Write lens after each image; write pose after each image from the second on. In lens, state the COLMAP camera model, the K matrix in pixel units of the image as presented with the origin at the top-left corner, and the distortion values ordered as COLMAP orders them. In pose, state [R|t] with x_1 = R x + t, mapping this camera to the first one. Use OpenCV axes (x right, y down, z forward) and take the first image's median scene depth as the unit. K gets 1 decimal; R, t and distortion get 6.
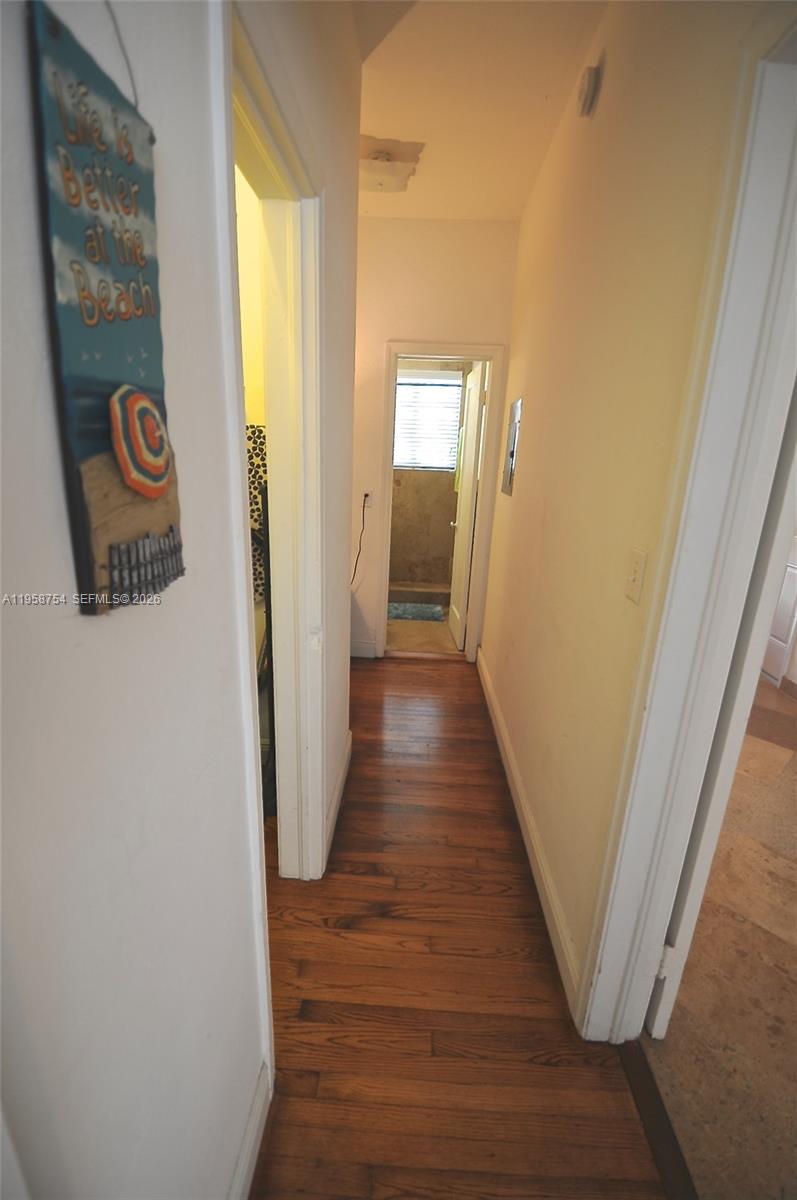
lens RADIAL K [[522.4, 0, 384.7], [0, 522.4, 601.7], [0, 0, 1]] dist [0.021151, -0.028742]
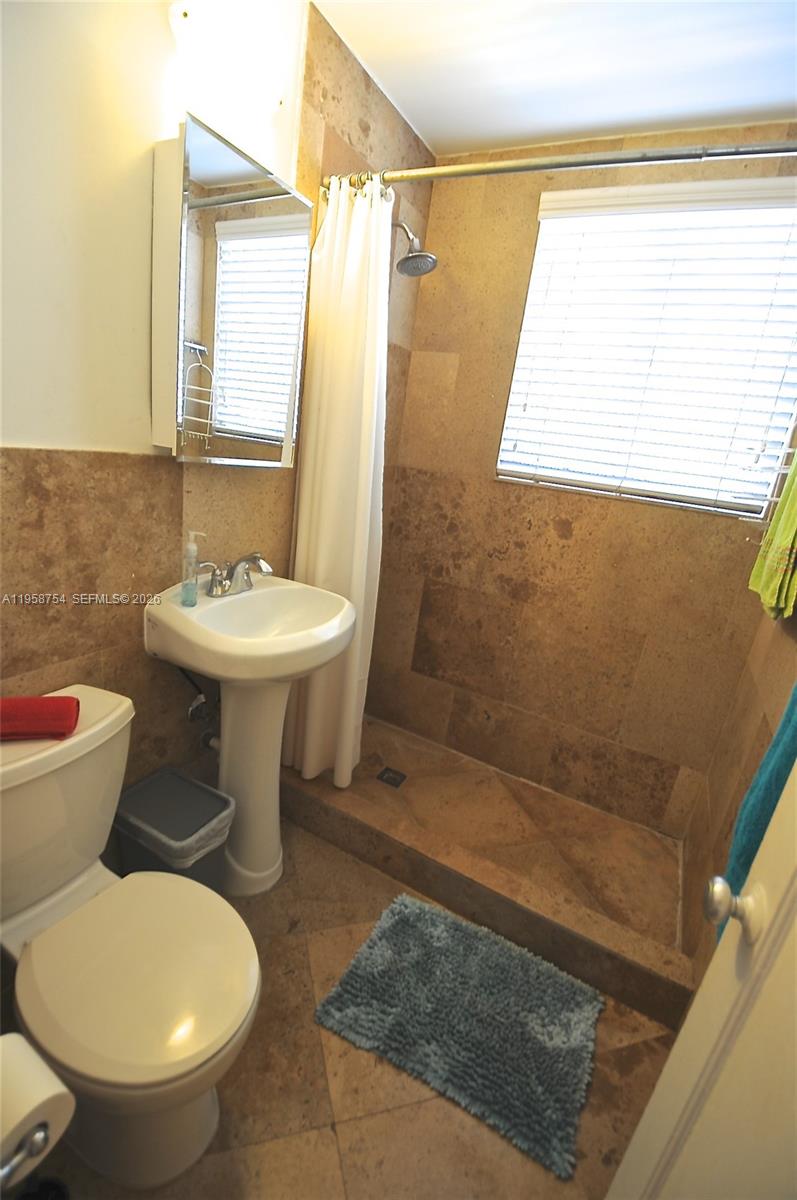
lens RADIAL K [[522.4, 0, 384.7], [0, 522.4, 601.7], [0, 0, 1]] dist [0.021151, -0.028742]
pose [[0.896932, 0.204168, -0.392209, 0.065080], [-0.213284, 0.976771, 0.020714, -0.158070], [0.387327, 0.065073, 0.919643, 0.623556]]
